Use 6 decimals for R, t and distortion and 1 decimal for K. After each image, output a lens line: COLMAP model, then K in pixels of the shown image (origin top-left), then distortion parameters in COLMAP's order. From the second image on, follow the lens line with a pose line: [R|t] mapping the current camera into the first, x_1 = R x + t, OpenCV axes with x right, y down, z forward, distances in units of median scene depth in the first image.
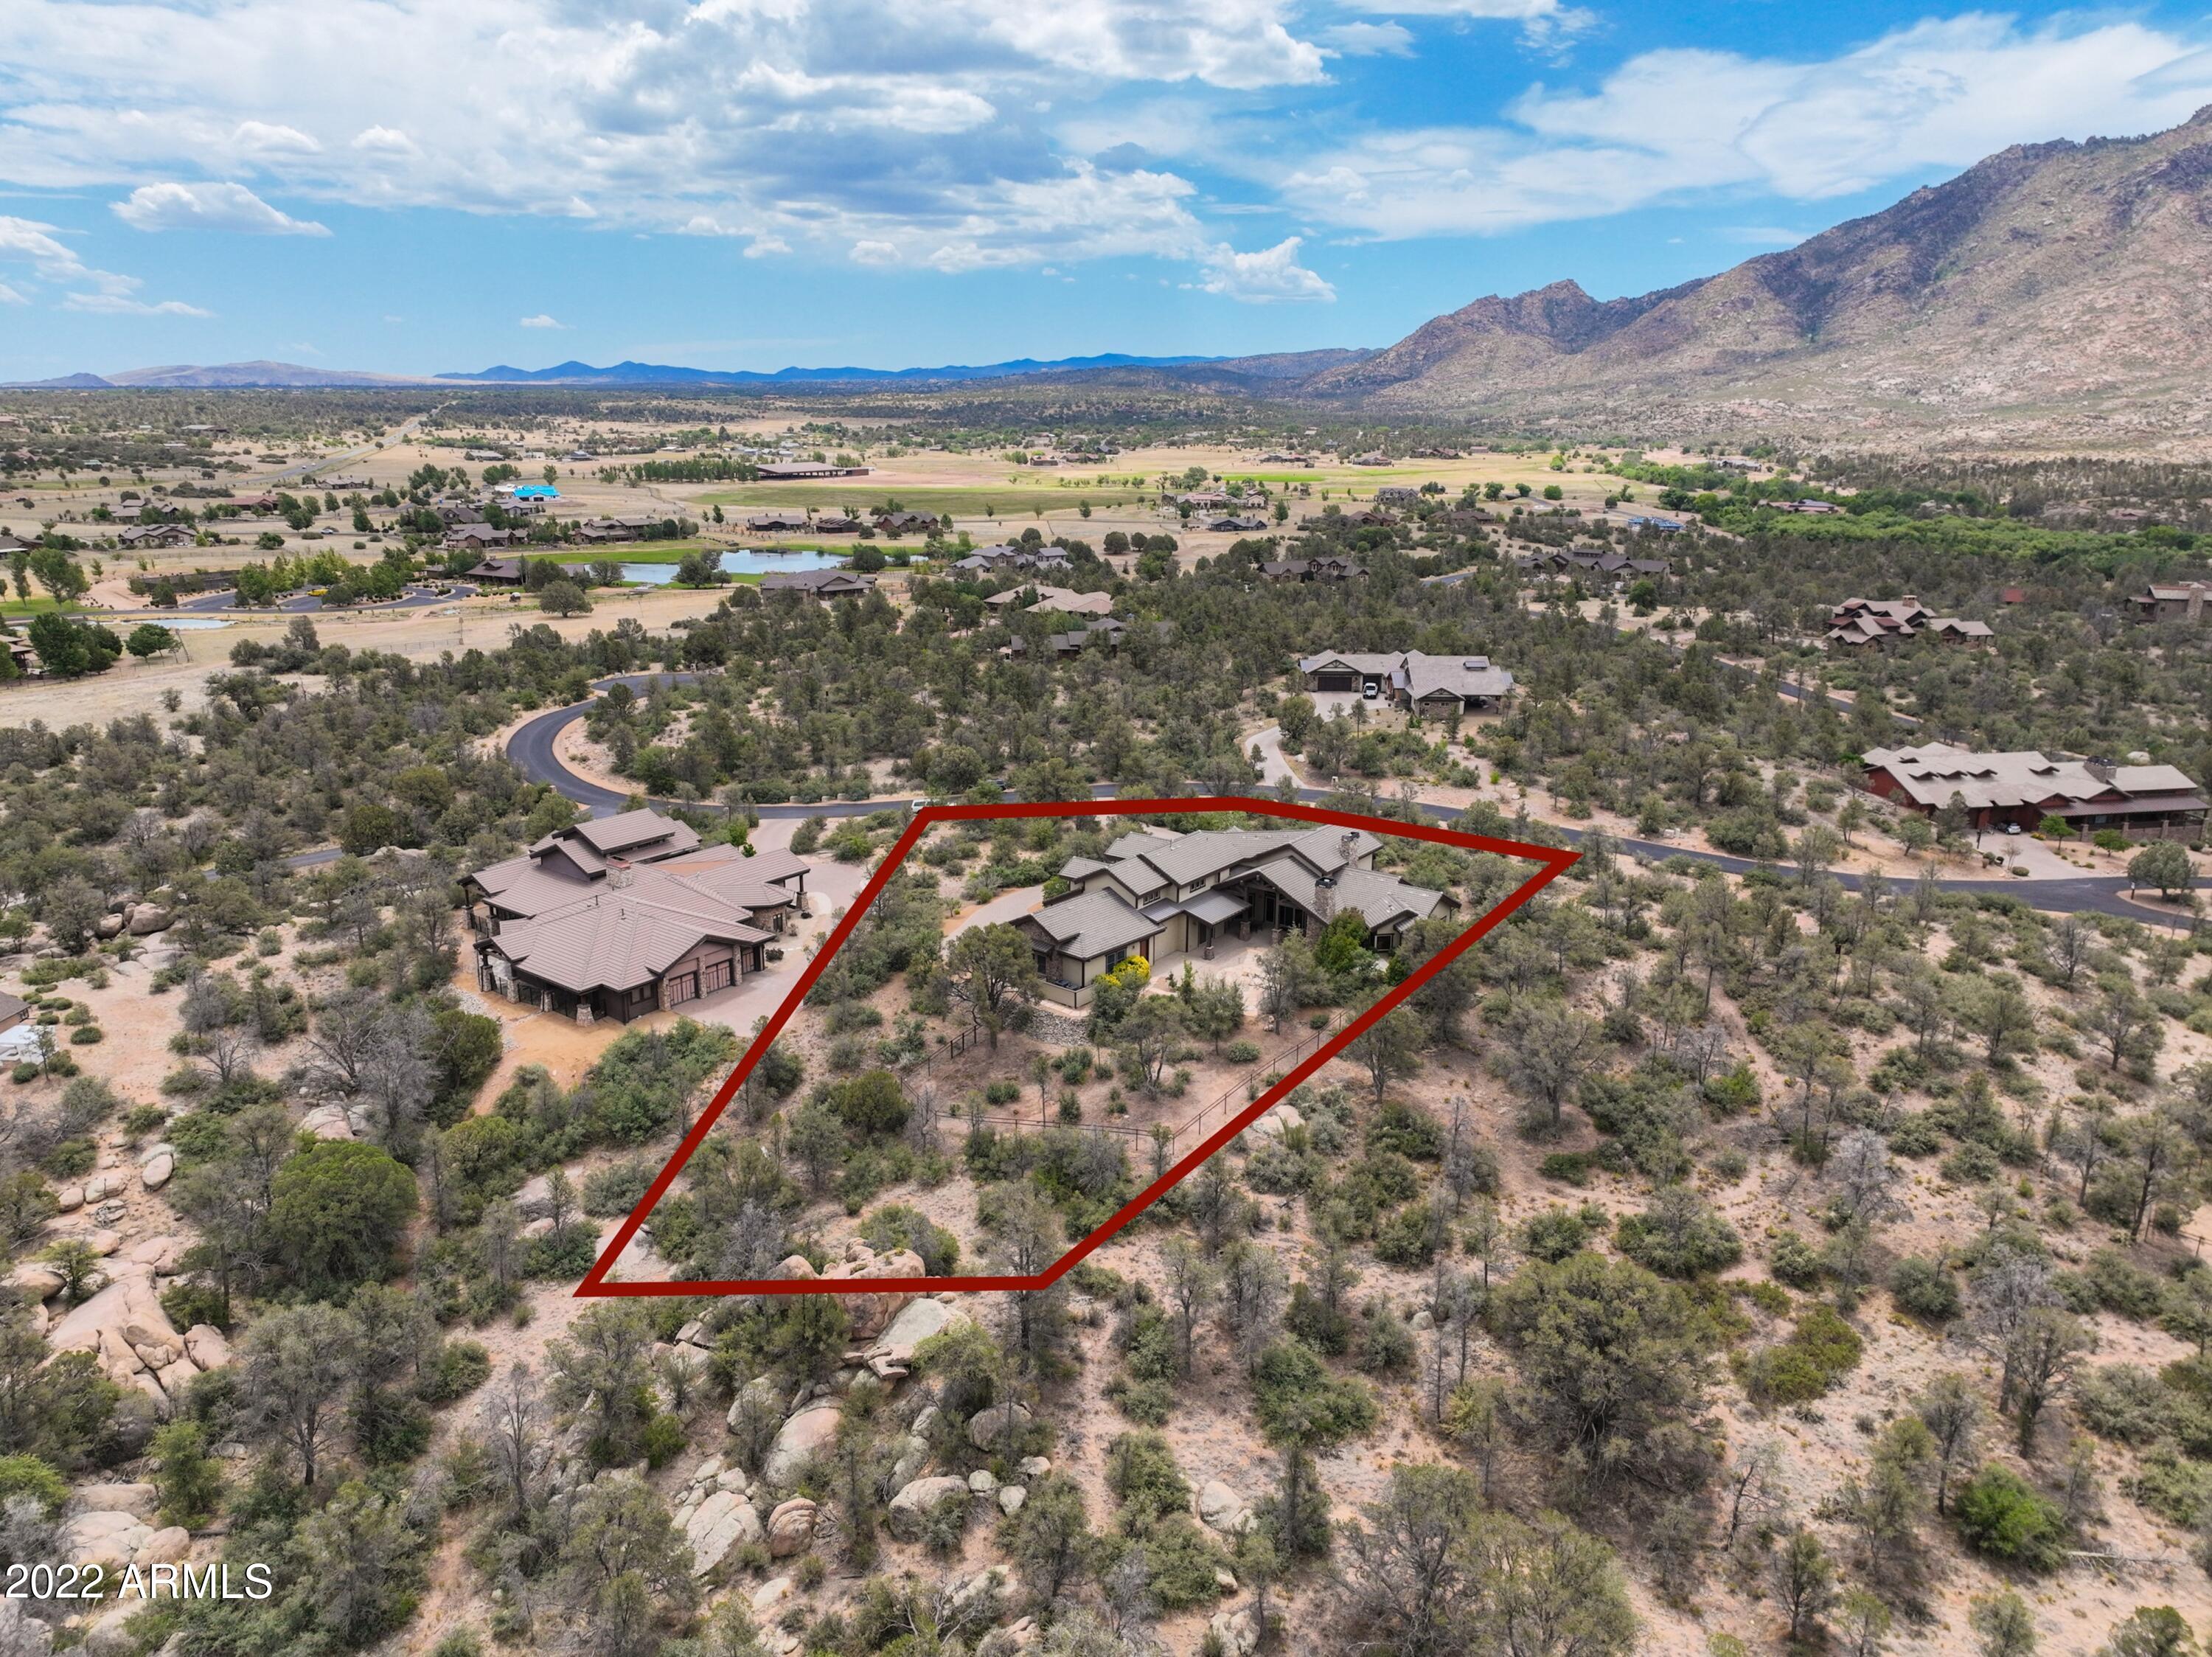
lens RADIAL K [[1560.4, 0, 1108.2], [0, 1560.4, 822.9], [0, 0, 1]] dist [-0.005352, 0.023573]
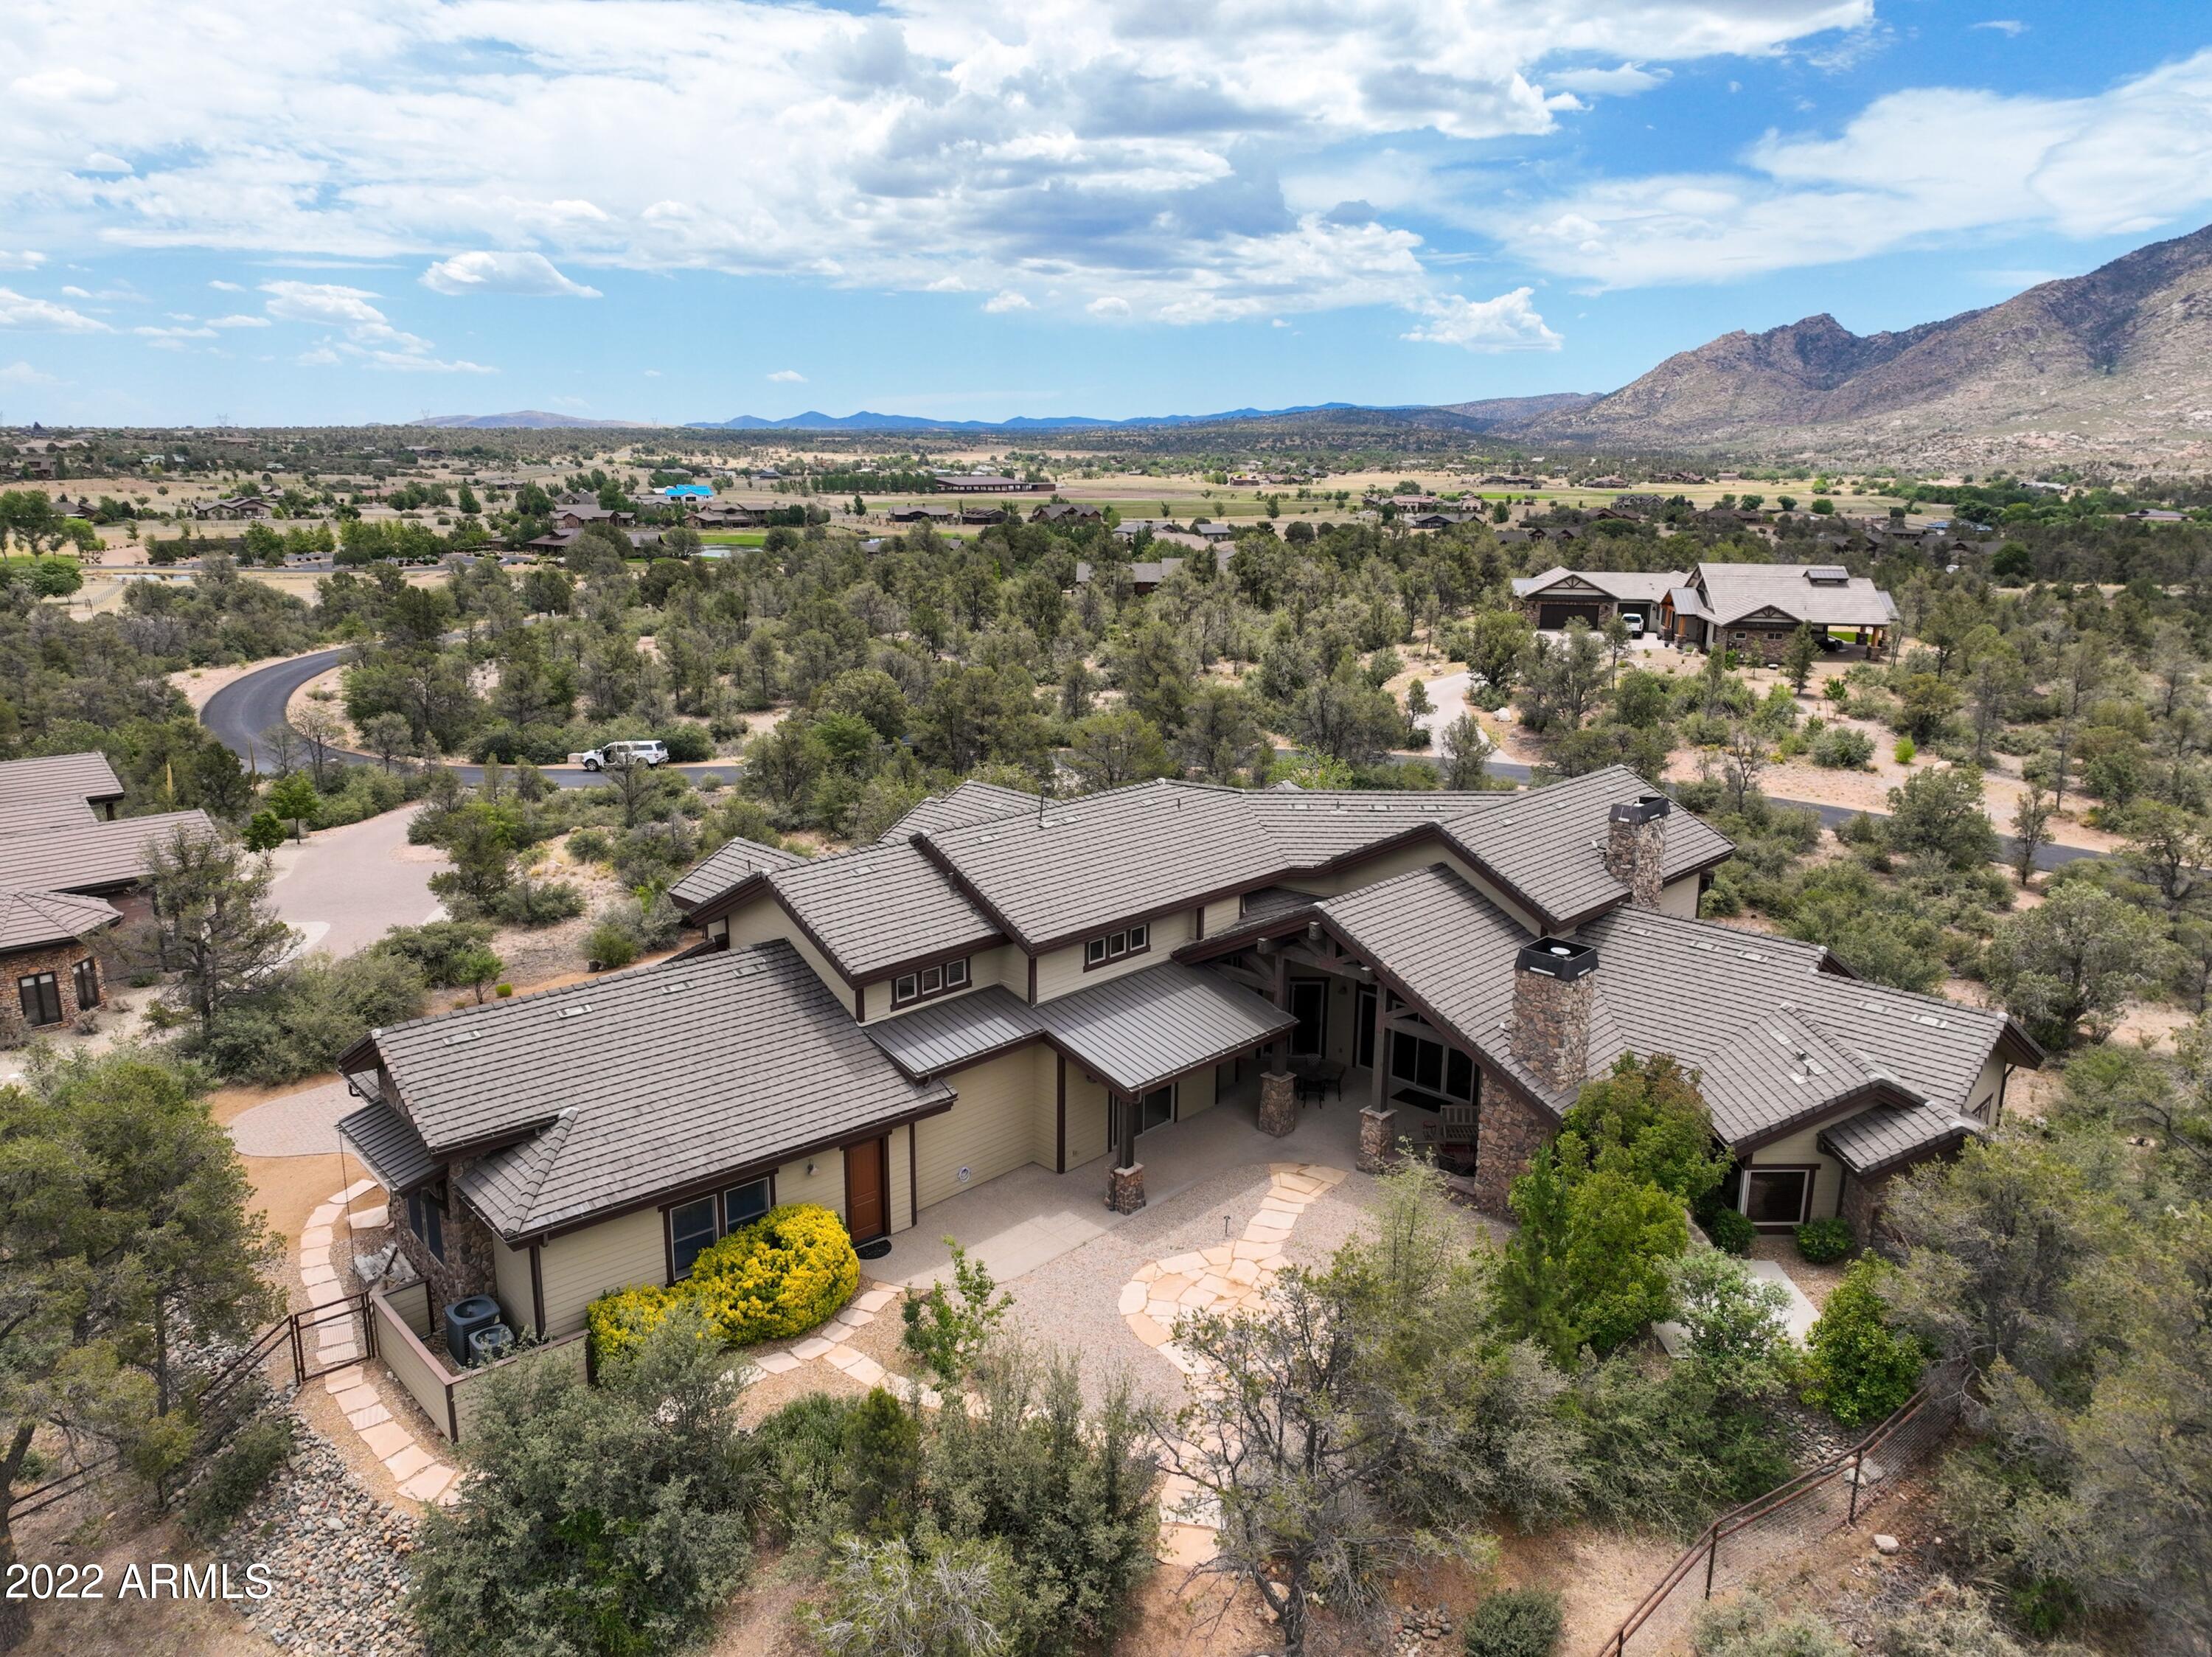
lens RADIAL K [[1560.4, 0, 1108.2], [0, 1560.4, 822.9], [0, 0, 1]] dist [-0.005352, 0.023573]
pose [[0.990539, 0.033312, -0.133130, 0.011678], [-0.037349, 0.998912, -0.027943, 0.003004], [0.132055, 0.032651, 0.990705, 0.086102]]
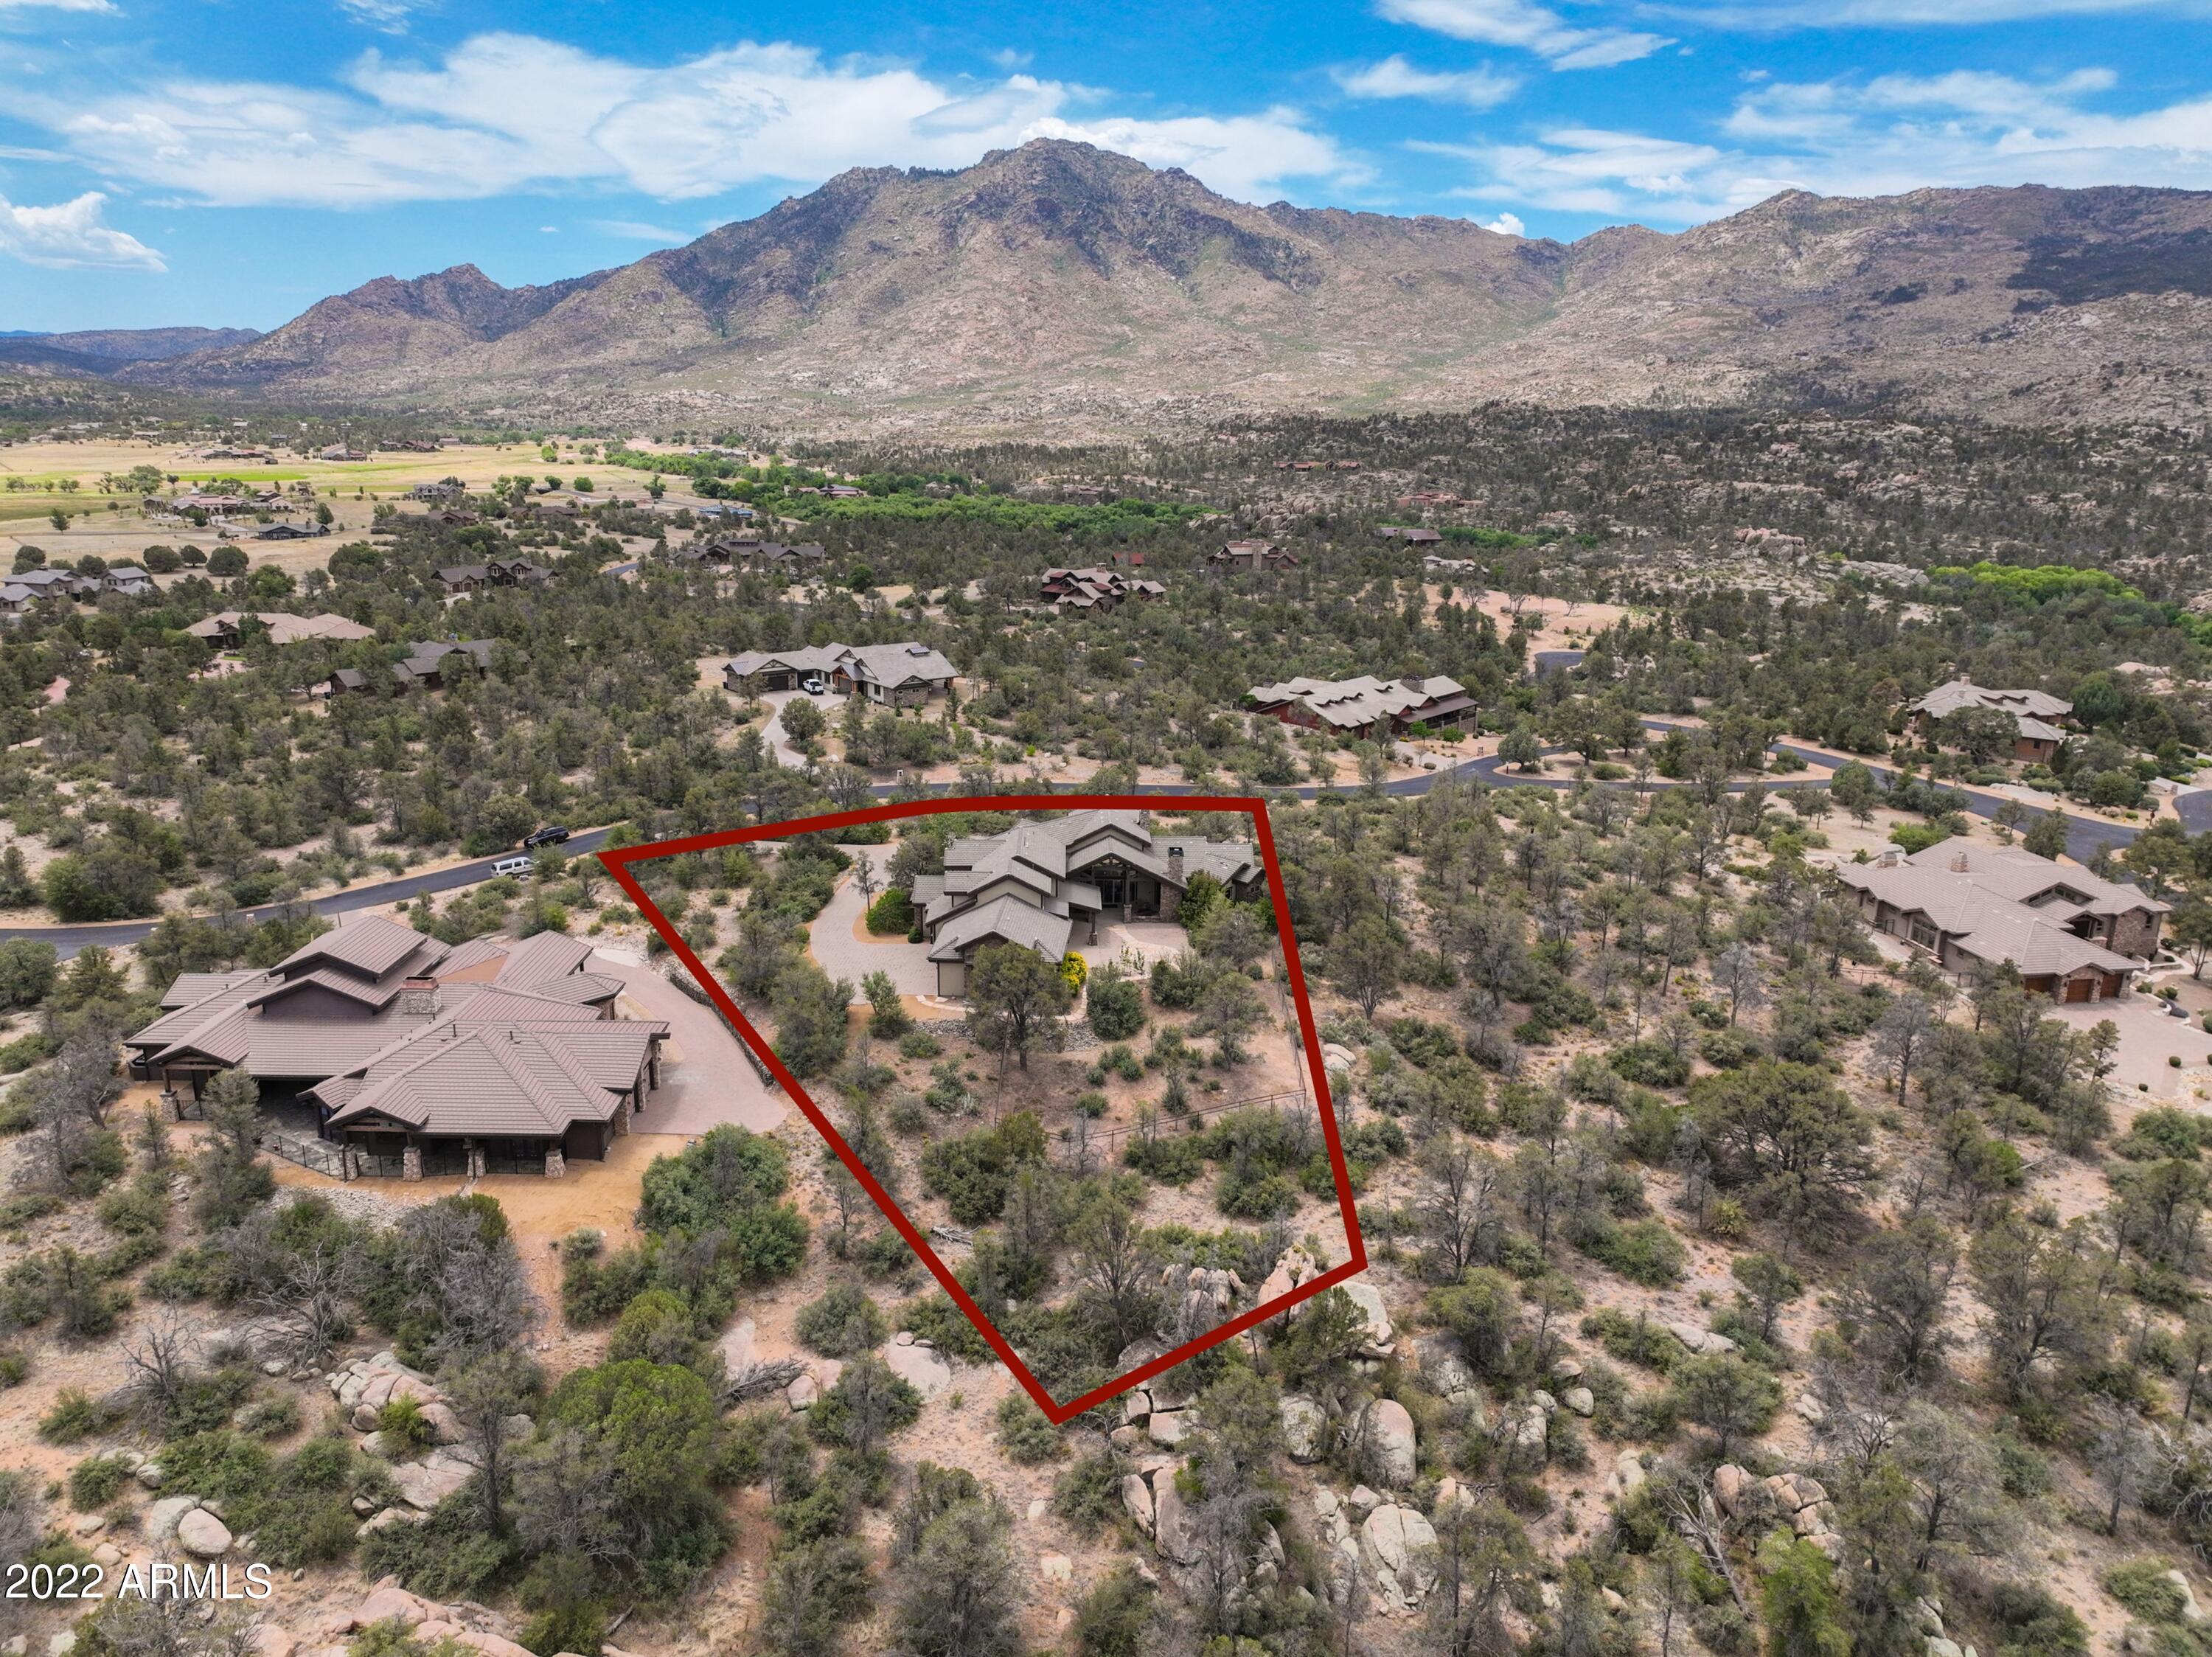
lens RADIAL K [[1560.4, 0, 1108.2], [0, 1560.4, 822.9], [0, 0, 1]] dist [-0.005352, 0.023573]
pose [[0.791978, -0.157235, 0.589956, -0.062805], [0.153399, 0.986519, 0.056999, -0.005897], [-0.590965, 0.045357, 0.805421, 0.019583]]
